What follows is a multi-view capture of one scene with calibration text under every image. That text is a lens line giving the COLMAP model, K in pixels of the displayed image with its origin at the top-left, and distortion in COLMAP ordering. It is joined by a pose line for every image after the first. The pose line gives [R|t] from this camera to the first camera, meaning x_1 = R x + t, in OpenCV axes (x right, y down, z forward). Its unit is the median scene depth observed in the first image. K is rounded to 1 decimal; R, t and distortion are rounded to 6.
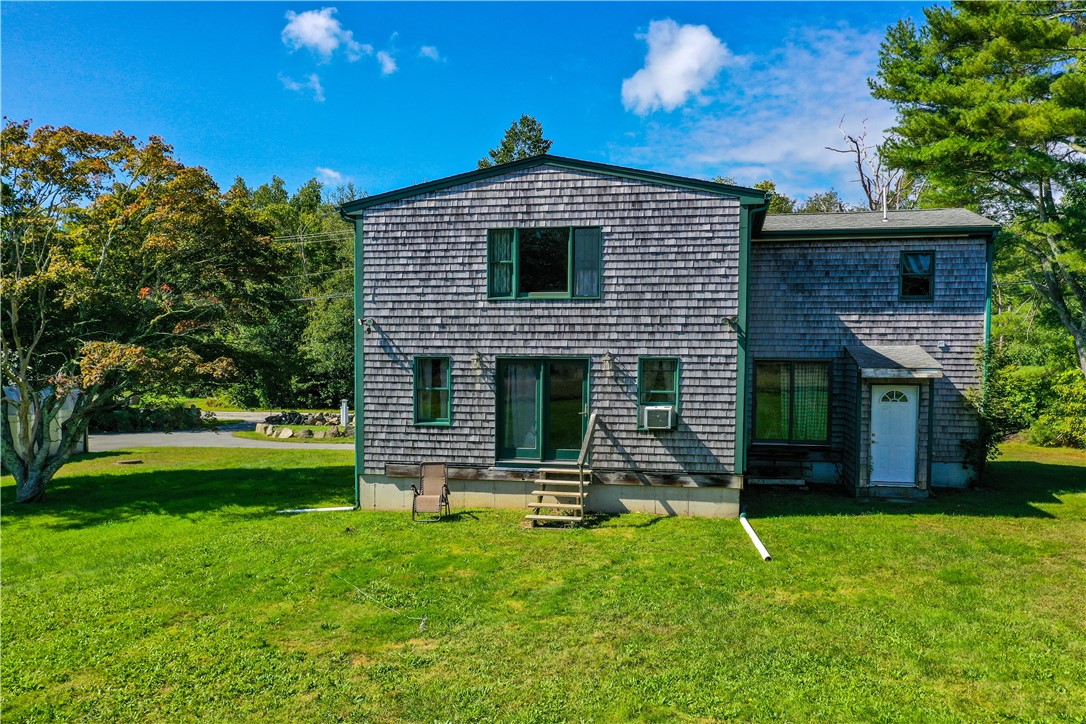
lens RADIAL K [[867.1, 0, 537.3], [0, 867.1, 370.6], [0, 0, 1]] dist [0.028024, -0.003833]
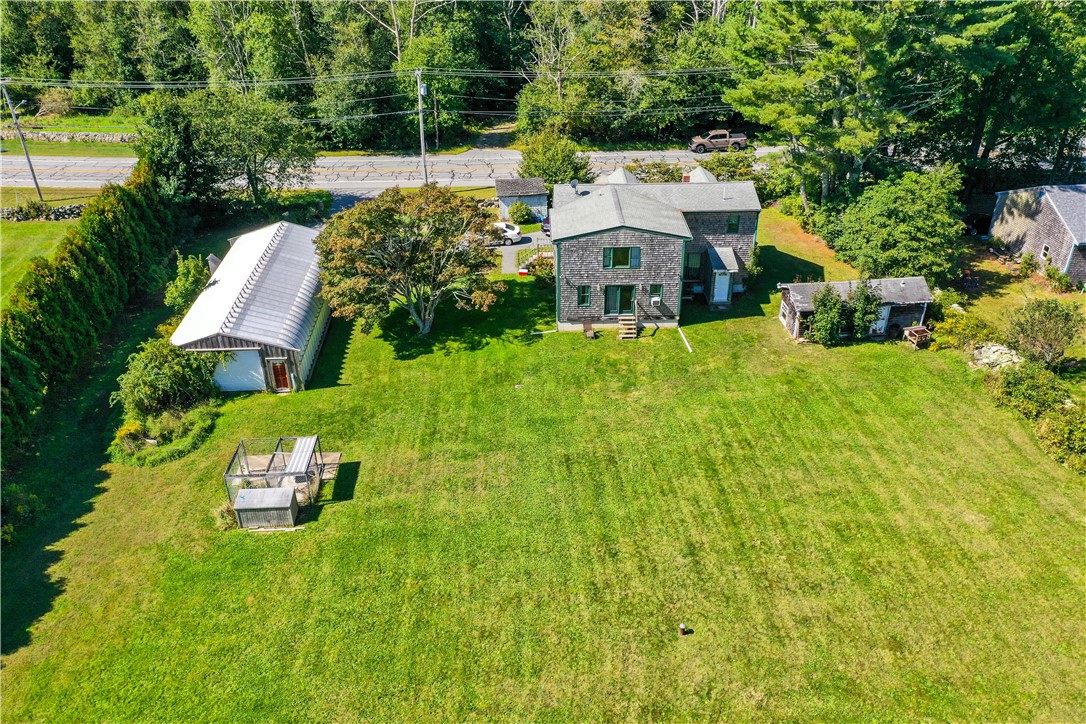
lens RADIAL K [[867.1, 0, 539.8], [0, 867.1, 371.1], [0, 0, 1]] dist [0.028024, -0.003833]
pose [[0.976310, -0.122822, 0.178142, -0.875145], [0.021546, 0.874378, 0.484767, -1.271034], [-0.215303, -0.469445, 0.856310, -1.781568]]
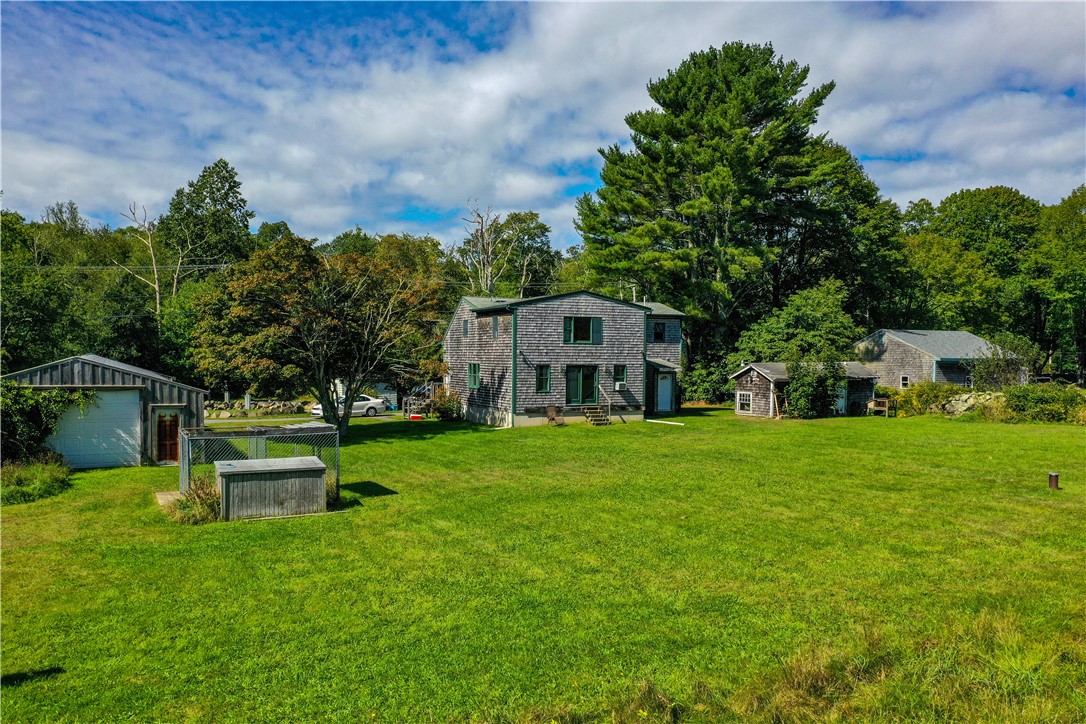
lens RADIAL K [[867.1, 0, 538.6], [0, 867.1, 357.6], [0, 0, 1]] dist [0.028024, -0.003833]
pose [[0.812660, -0.003954, 0.582725, -1.644531], [0.007866, 0.999960, -0.004184, -0.027854], [-0.582685, 0.007984, 0.812659, -1.083310]]
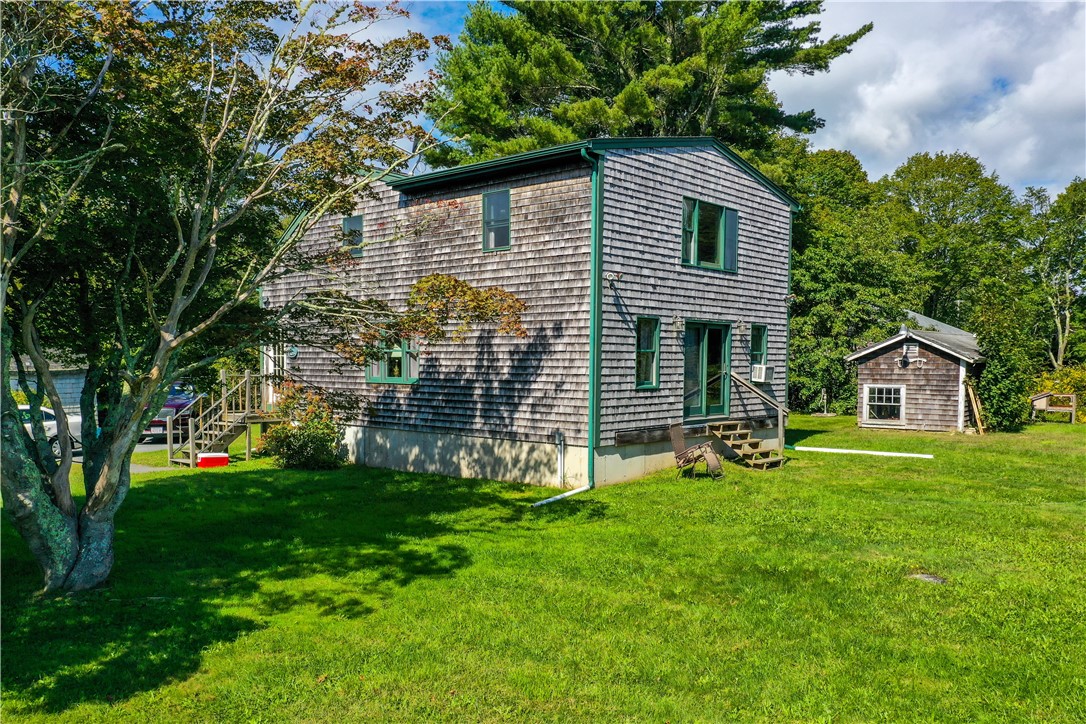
lens RADIAL K [[867.1, 0, 538.5], [0, 867.1, 369.9], [0, 0, 1]] dist [0.028024, -0.003833]
pose [[0.504849, -0.013929, 0.863095, -1.038924], [0.013460, 0.999875, 0.008263, 0.033317], [-0.863103, 0.007445, 0.504974, 0.626033]]
